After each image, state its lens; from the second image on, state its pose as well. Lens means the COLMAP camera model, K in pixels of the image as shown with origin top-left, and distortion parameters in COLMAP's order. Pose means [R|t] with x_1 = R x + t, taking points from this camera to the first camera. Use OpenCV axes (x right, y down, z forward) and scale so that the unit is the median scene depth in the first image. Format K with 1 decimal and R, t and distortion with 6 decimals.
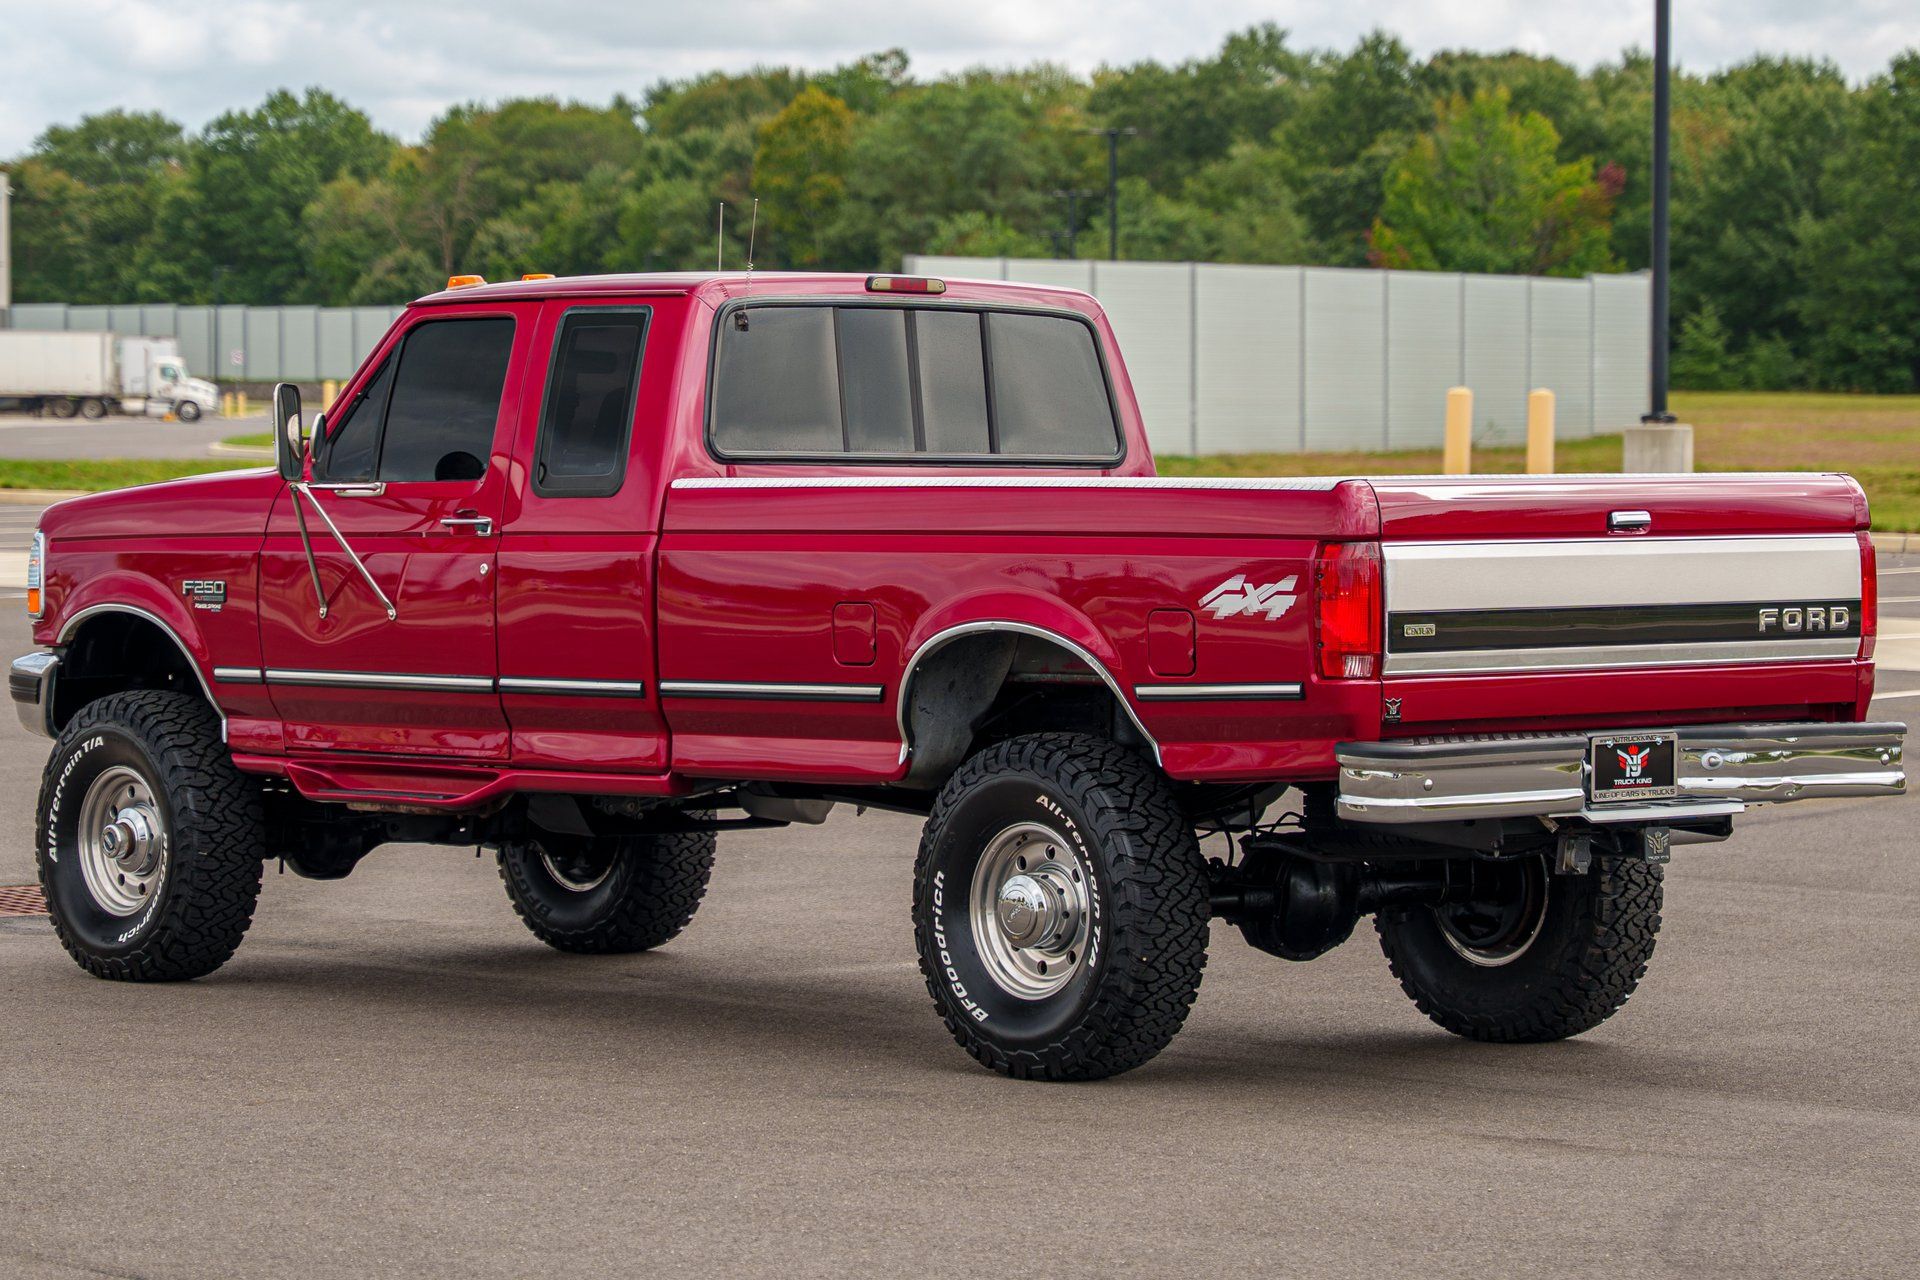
lens RADIAL K [[6162.4, 0, 957.3], [0, 6162.4, 607.1], [0, 0, 1]] dist [0.303804, -0.994797]
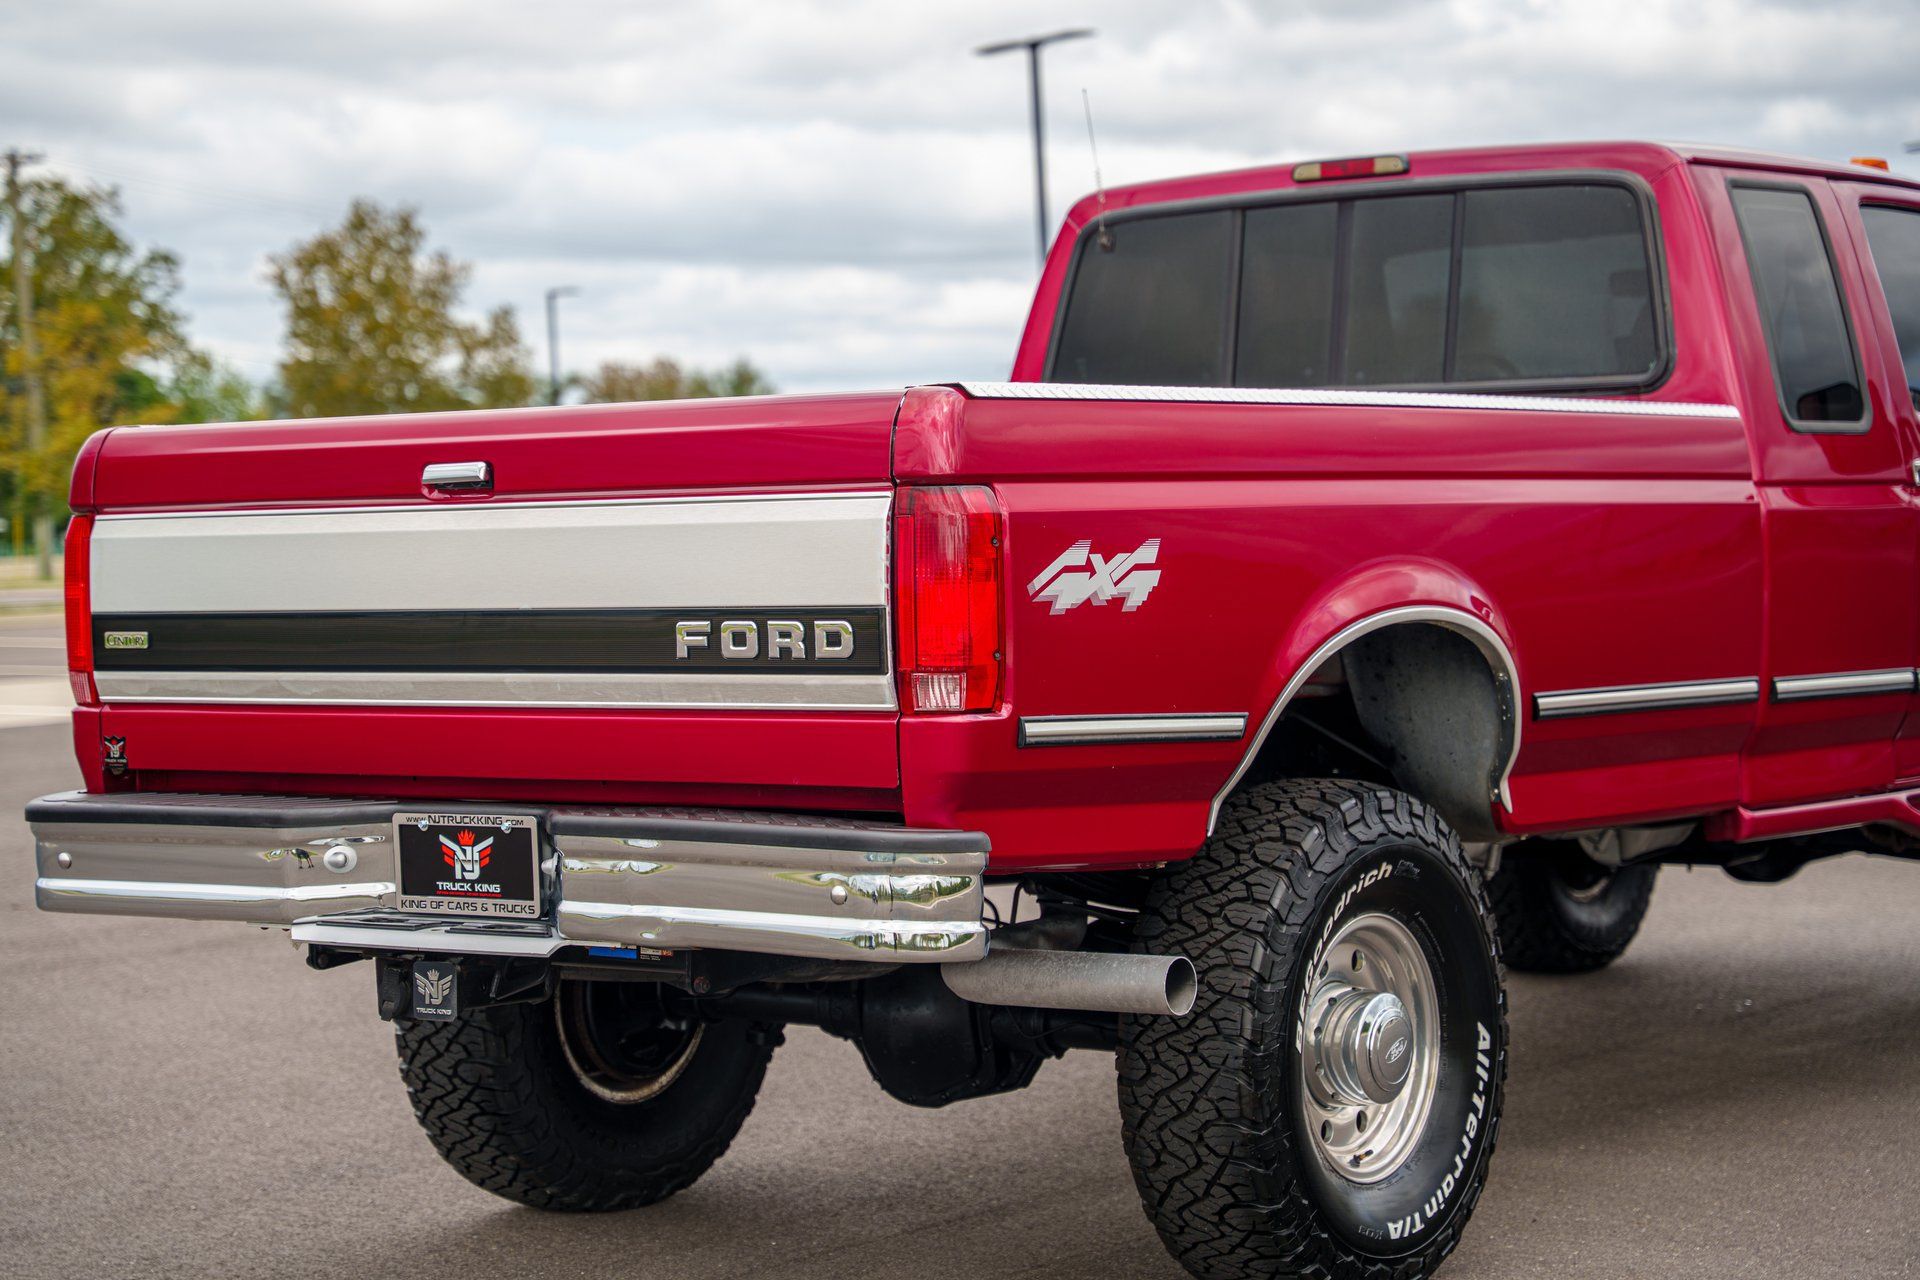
lens RADIAL K [[3656.2, 0, 953.3], [0, 3656.2, 634.0], [0, 0, 1]] dist [0.234110, 0.280591]
pose [[0.198257, 0.028585, -0.979733, 0.478391], [0.001186, 0.999567, 0.029403, -0.008709], [0.980149, -0.006991, 0.198138, 0.953680]]
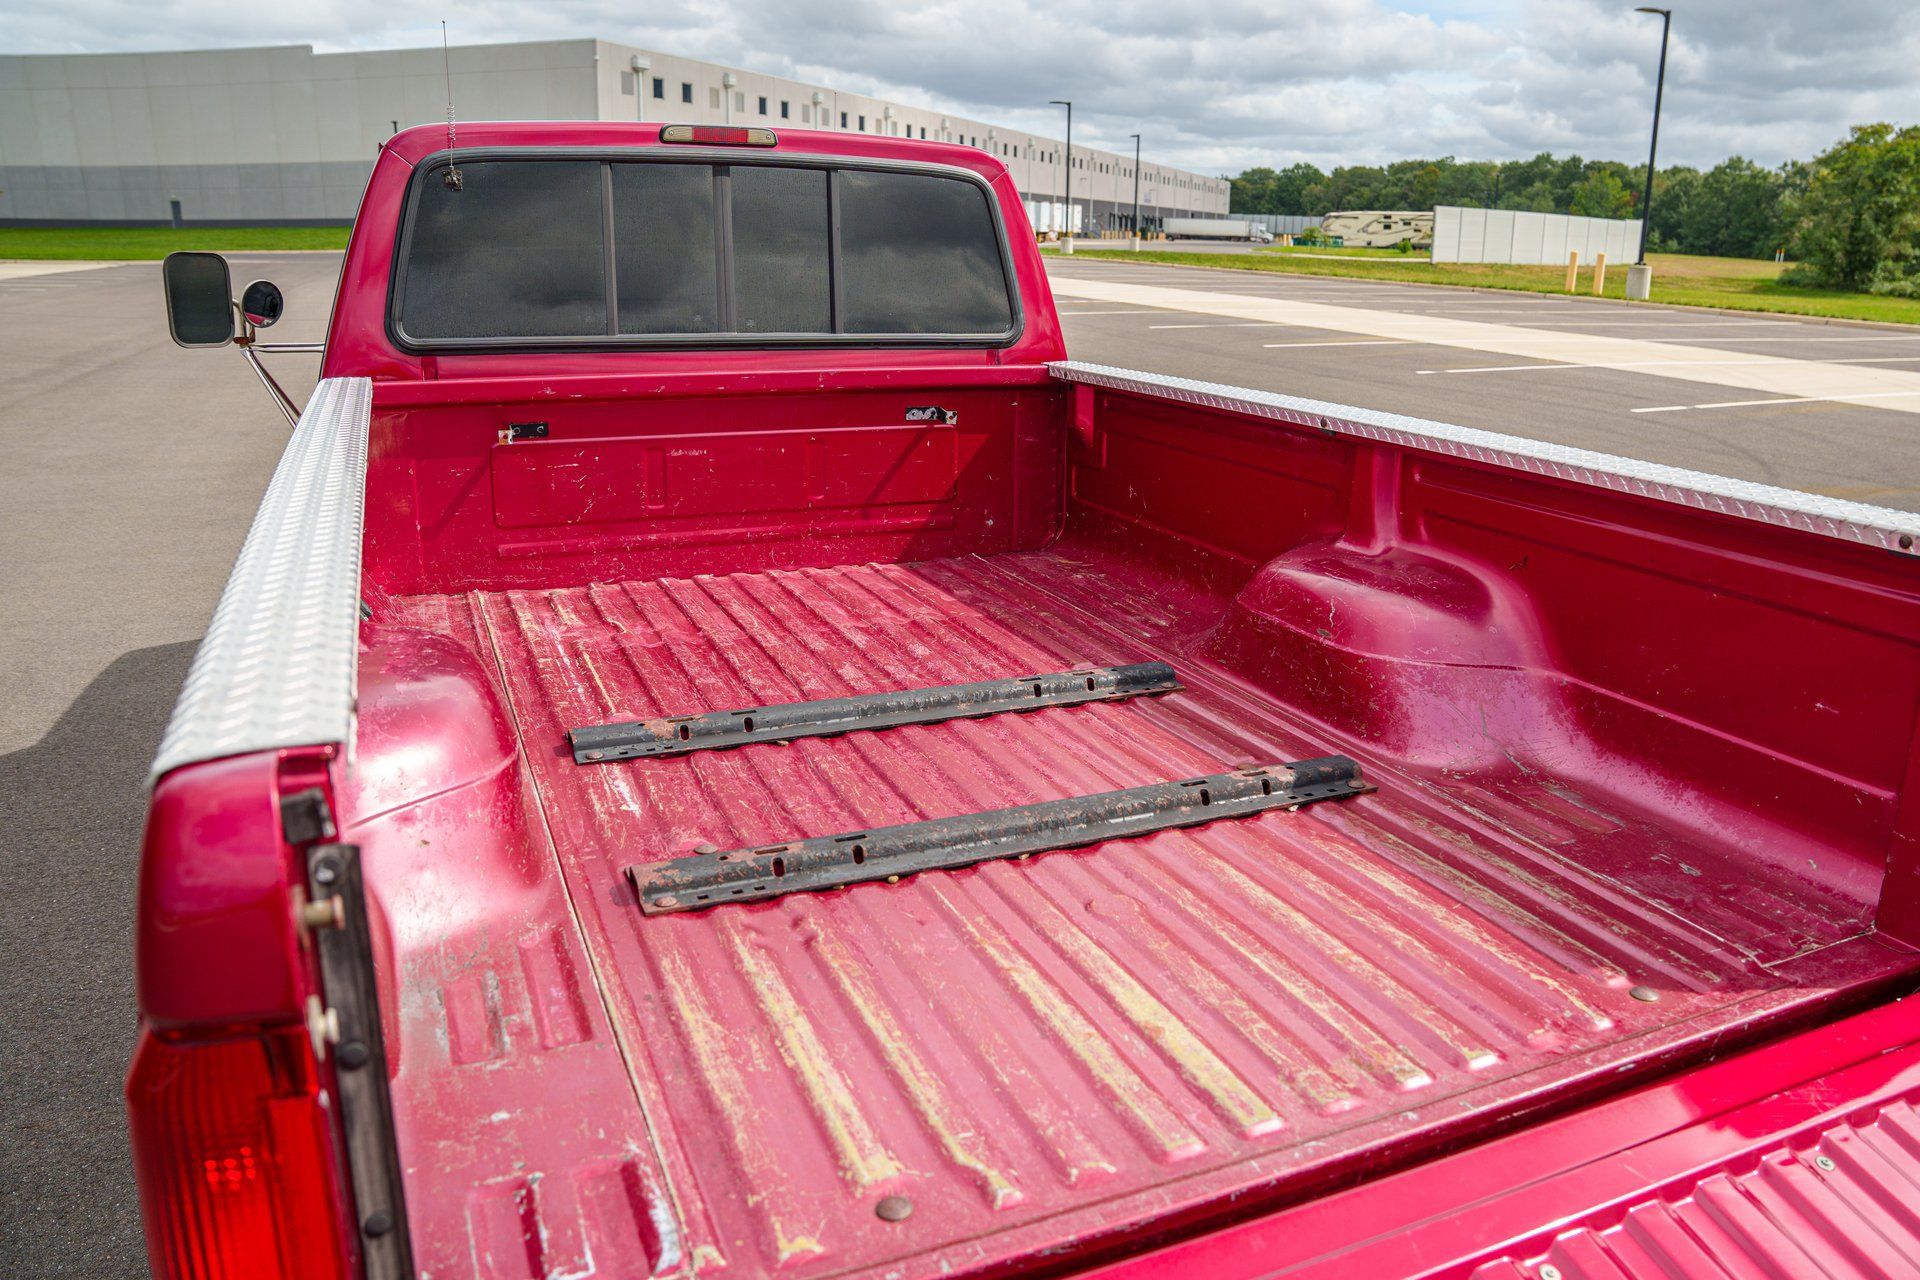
lens RADIAL K [[1372.4, 0, 959.8], [0, 1372.4, 637.4], [0, 0, 1]] dist [-0.003292, 0.000228]
pose [[0.941266, 0.099261, -0.322748, 0.102677], [-0.015687, 0.967640, 0.251847, -0.036679], [0.337302, -0.231992, 0.912363, 0.907929]]
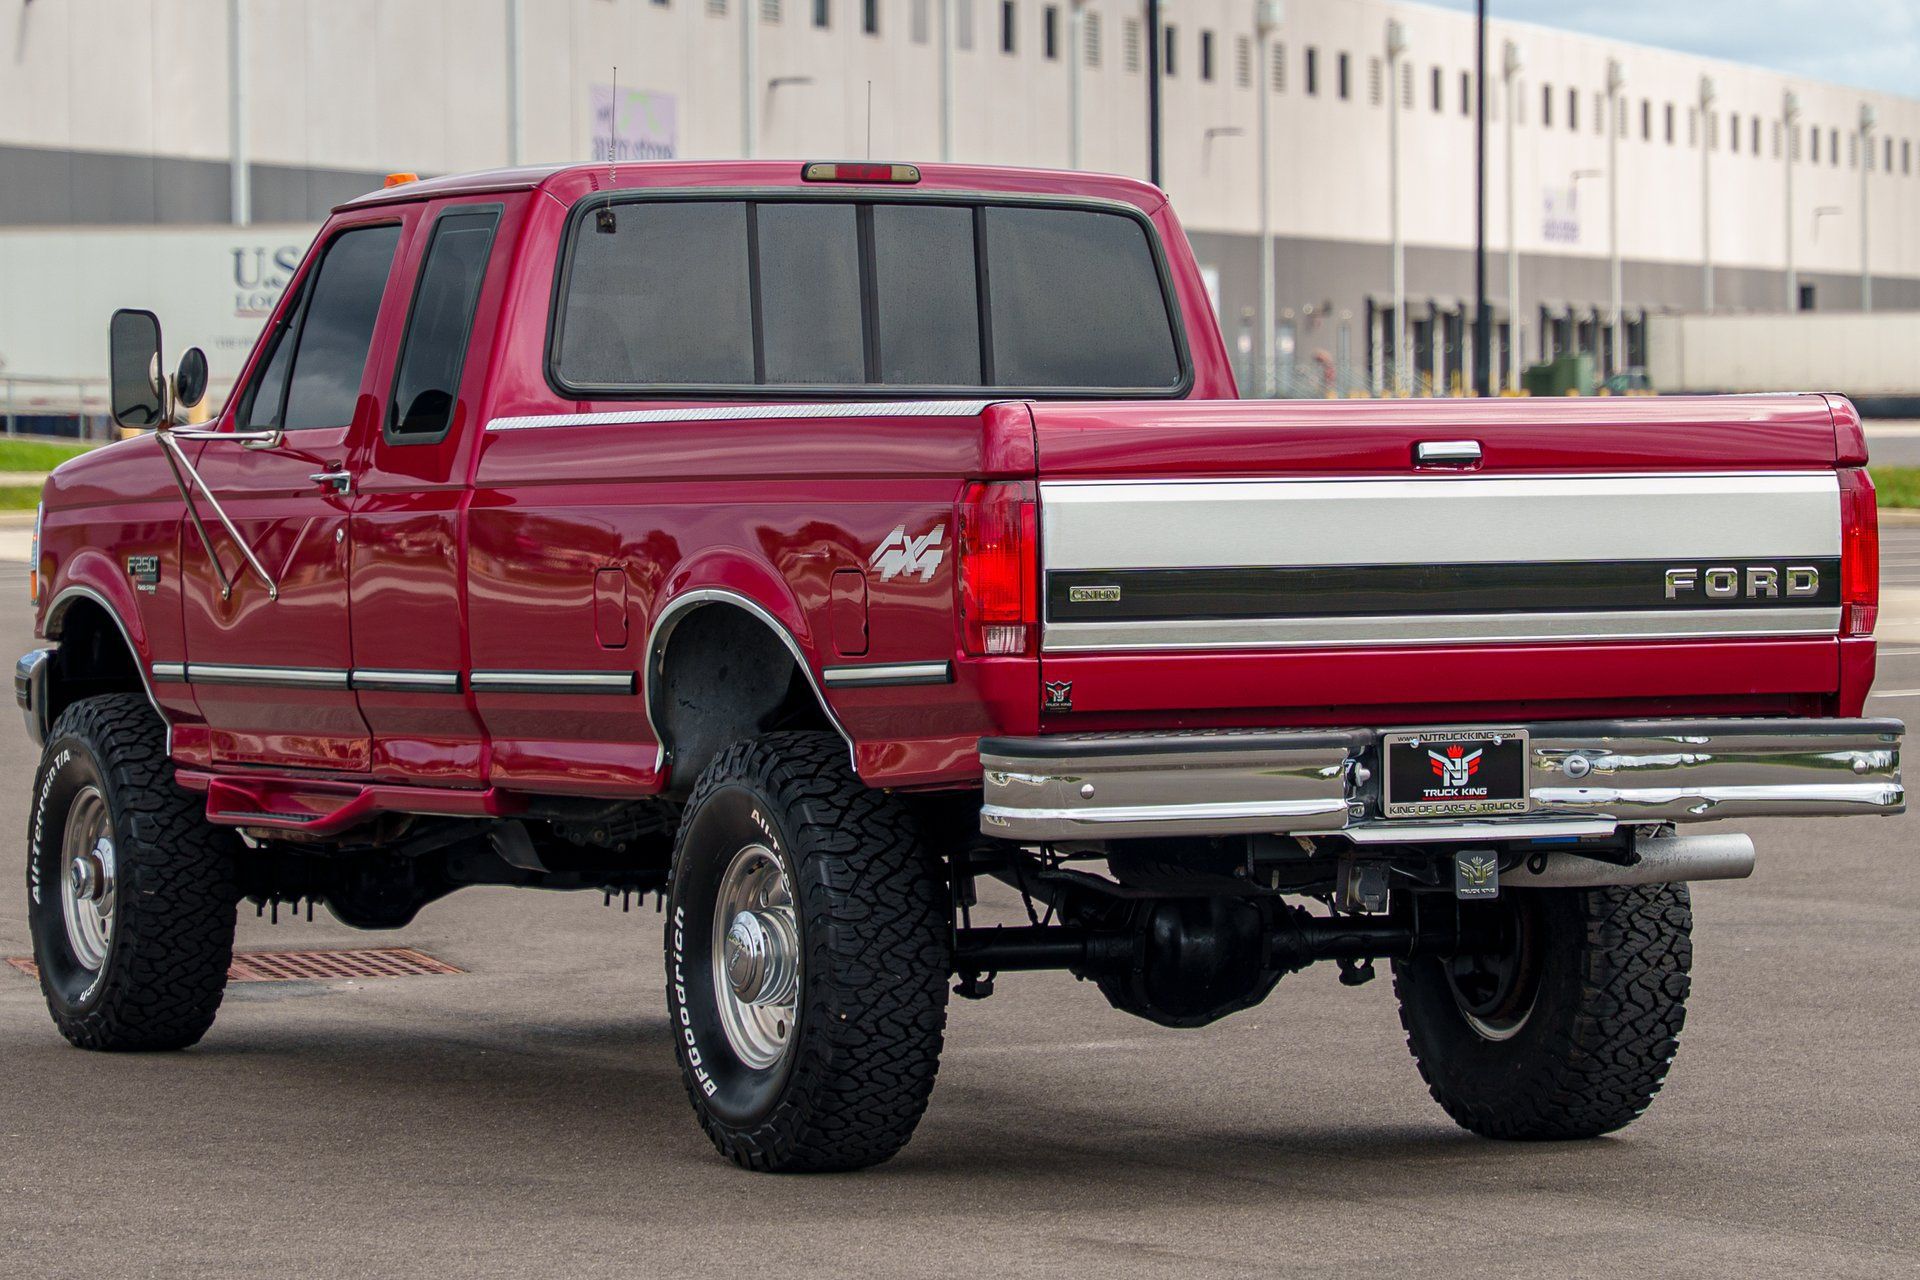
lens RADIAL K [[7959.0, 0, 963.8], [0, 7959.0, 638.7], [0, 0, 1]] dist [0.309826, -0.600080]
pose [[0.958104, -0.002712, -0.286409, 0.327745], [0.001657, 0.999991, -0.003925, 0.012614], [0.286417, 0.003286, 0.958100, 0.031251]]
